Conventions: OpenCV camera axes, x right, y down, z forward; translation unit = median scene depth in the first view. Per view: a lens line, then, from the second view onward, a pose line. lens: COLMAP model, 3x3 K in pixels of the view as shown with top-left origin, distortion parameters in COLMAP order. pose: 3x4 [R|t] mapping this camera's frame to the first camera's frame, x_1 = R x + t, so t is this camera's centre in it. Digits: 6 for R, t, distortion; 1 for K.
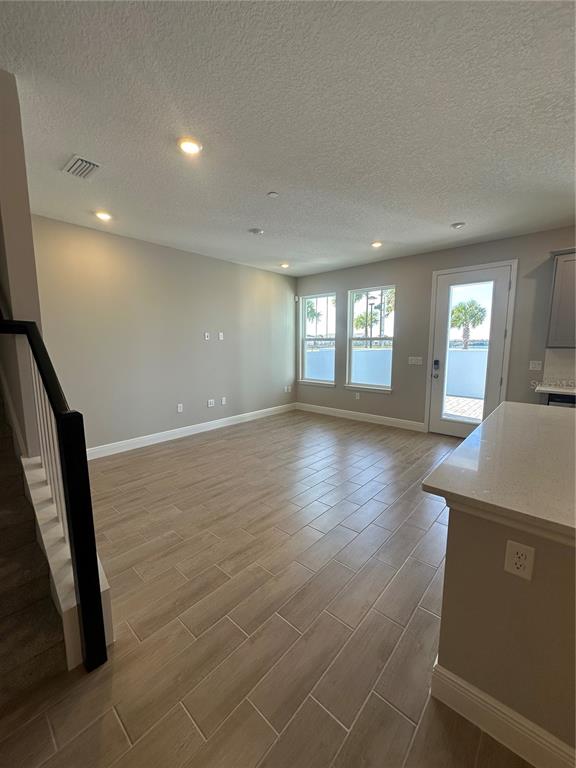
lens RADIAL K [[306.1, 0, 288.0], [0, 306.1, 384.0], [0, 0, 1]] dist [-0.002905, 0.000194]
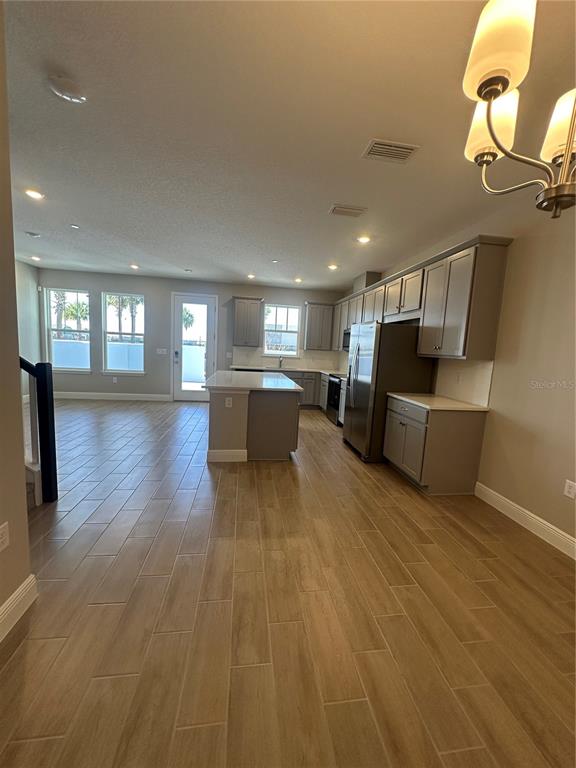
lens RADIAL K [[306.1, 0, 288.0], [0, 306.1, 384.0], [0, 0, 1]] dist [-0.002905, 0.000194]
pose [[0.644807, -0.052775, 0.762521, -0.317657], [0.046972, 0.998464, 0.029384, 0.064383], [-0.762901, 0.016870, 0.646295, -0.386764]]
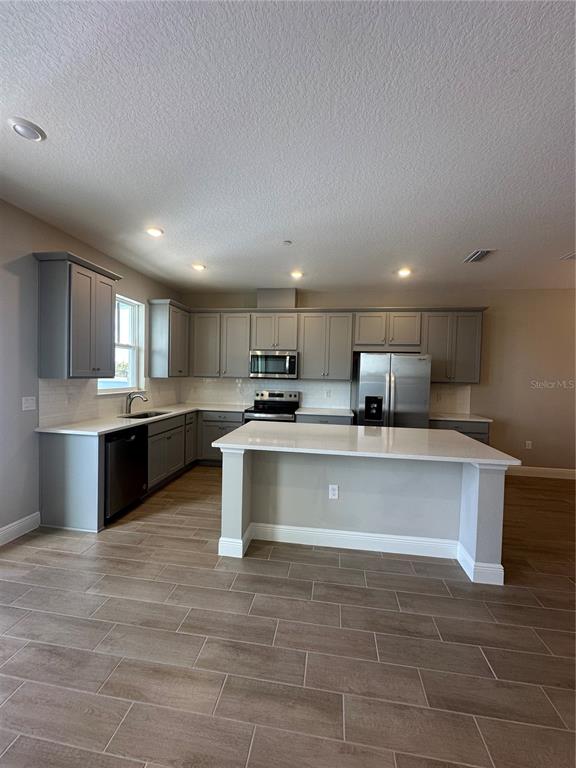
lens RADIAL K [[304.8, 0, 288.0], [0, 304.8, 384.0], [0, 0, 1]] dist [-0.001511, 0.000045]
pose [[-0.551936, -0.039028, 0.832973, -0.065267], [0.087316, 0.990708, 0.104275, -0.104877], [-0.829302, 0.130285, -0.543400, 0.746530]]
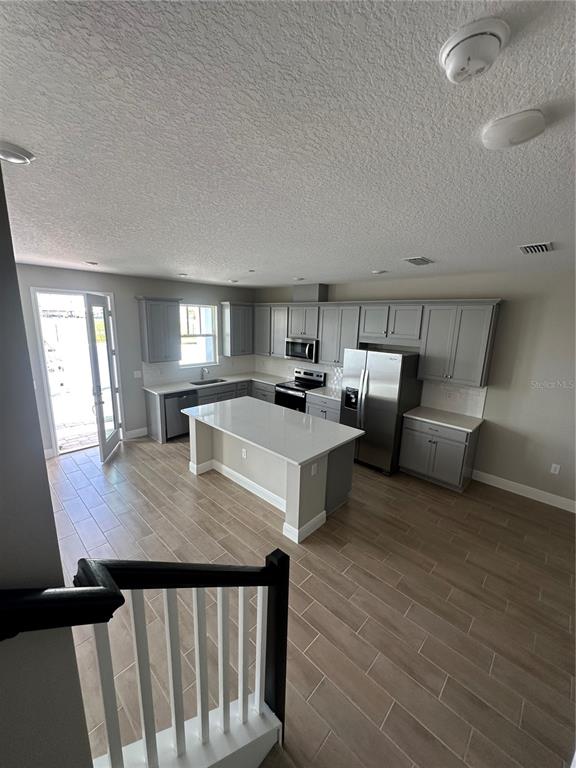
lens RADIAL K [[306.1, 0, 288.0], [0, 306.1, 384.0], [0, 0, 1]] dist [-0.002905, 0.000194]
pose [[0.032830, -0.207271, 0.977733, -0.437180], [0.105536, 0.973510, 0.202832, -0.190186], [-0.993873, 0.096527, 0.053835, 0.220236]]
